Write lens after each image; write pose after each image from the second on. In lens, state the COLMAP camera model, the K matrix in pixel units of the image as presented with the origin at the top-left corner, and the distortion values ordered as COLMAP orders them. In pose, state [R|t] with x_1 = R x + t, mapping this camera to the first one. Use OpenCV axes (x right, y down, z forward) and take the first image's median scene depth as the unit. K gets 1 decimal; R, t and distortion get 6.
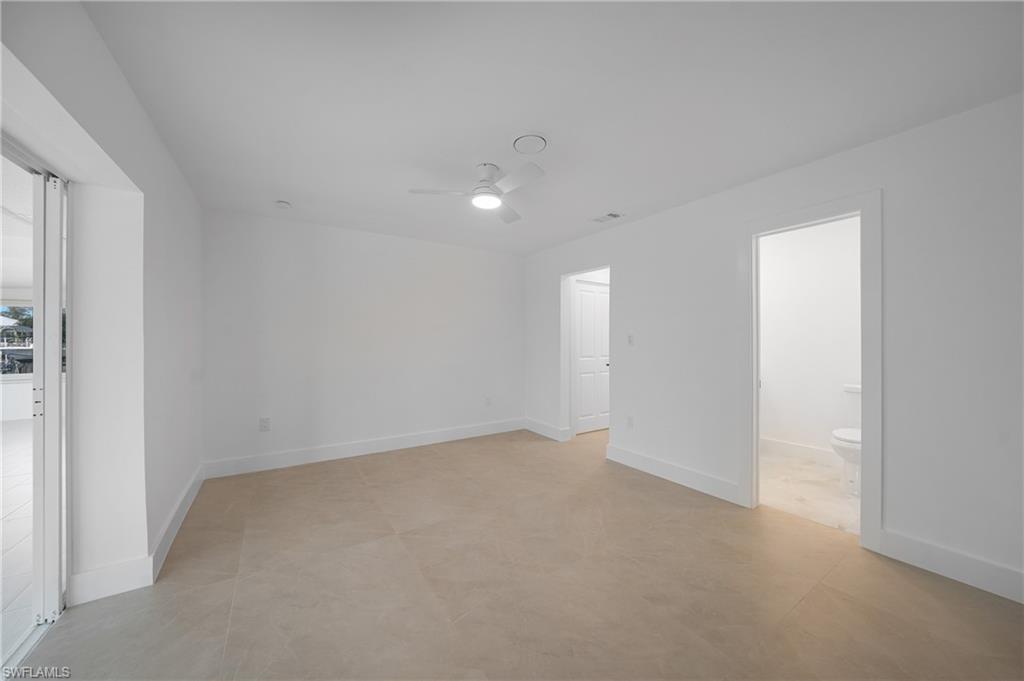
lens RADIAL K [[363.7, 0, 513.9], [0, 363.7, 336.3], [0, 0, 1]] dist [-0.015241, 0.003787]
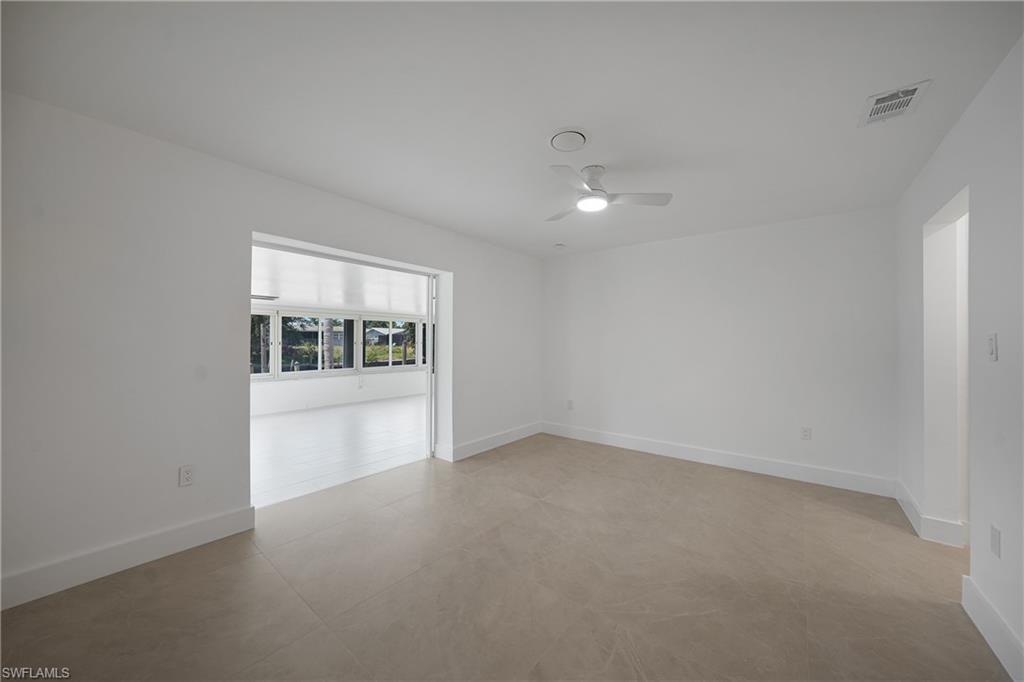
lens RADIAL K [[363.7, 0, 513.0], [0, 363.7, 344.3], [0, 0, 1]] dist [-0.015241, 0.003787]
pose [[0.336103, 0.011339, -0.941757, 0.538173], [-0.001068, 0.999931, 0.011658, -0.001876], [0.941825, -0.002913, 0.336092, 0.329951]]
